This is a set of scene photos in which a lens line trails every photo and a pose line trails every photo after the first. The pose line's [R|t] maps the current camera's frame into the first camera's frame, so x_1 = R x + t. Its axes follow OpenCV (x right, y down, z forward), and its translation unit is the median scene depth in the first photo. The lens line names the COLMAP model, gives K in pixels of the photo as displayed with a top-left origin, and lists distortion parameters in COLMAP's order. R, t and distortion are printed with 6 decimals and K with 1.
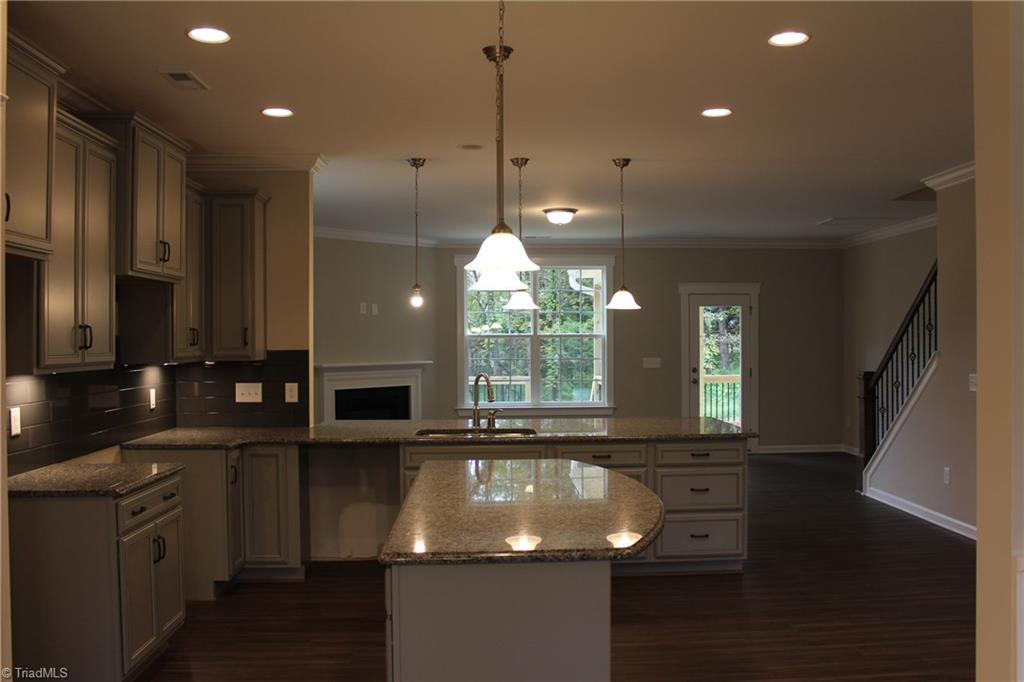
lens RADIAL K [[872.8, 0, 512.0], [0, 872.8, 341.0], [0, 0, 1]] dist [-0.153204, 0.161079]
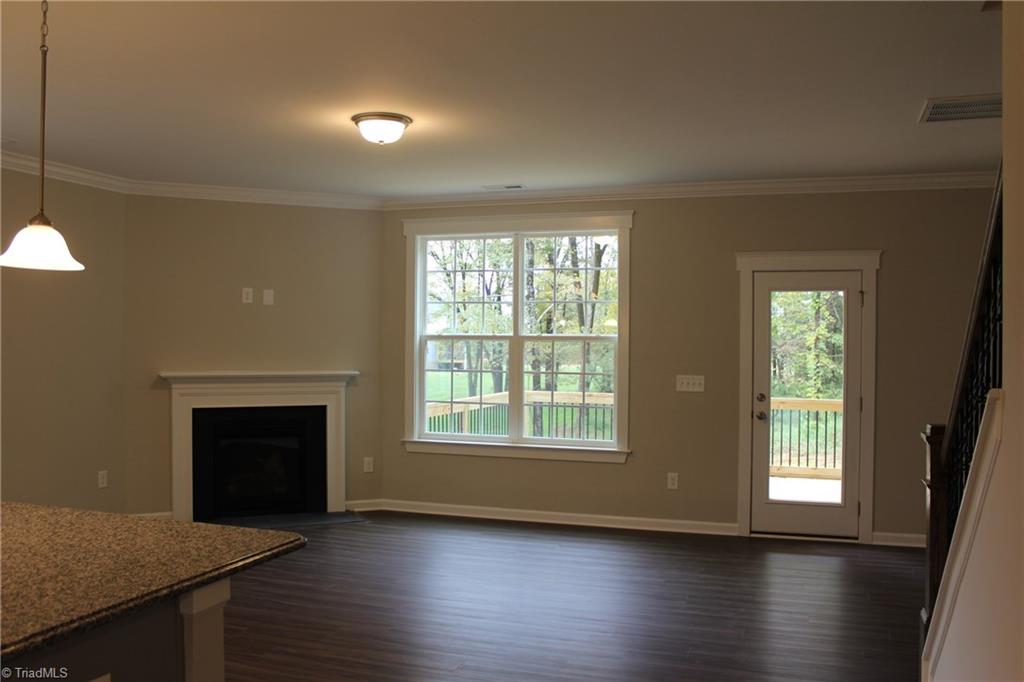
lens RADIAL K [[872.8, 0, 512.0], [0, 872.8, 341.0], [0, 0, 1]] dist [-0.153204, 0.161079]
pose [[0.931571, 0.013184, -0.363319, 0.360027], [-0.014822, 0.999889, -0.001722, -0.002712], [0.363256, 0.006989, 0.931663, 0.512982]]
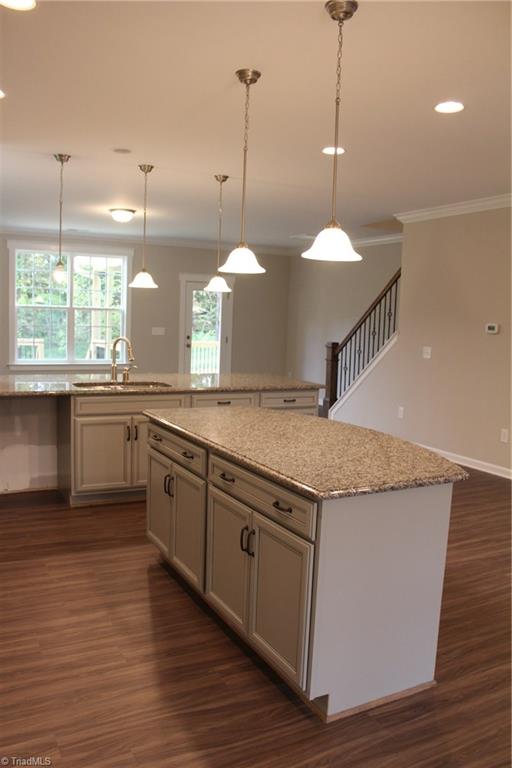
lens RADIAL K [[638.4, 0, 256.0], [0, 638.4, 384.0], [0, 0, 1]] dist [-0.239648, 0.413400]
pose [[0.907402, -0.006011, 0.420221, -0.152116], [-0.039527, 0.994245, 0.099576, 0.003884], [-0.418401, -0.106966, 0.901942, 0.066274]]
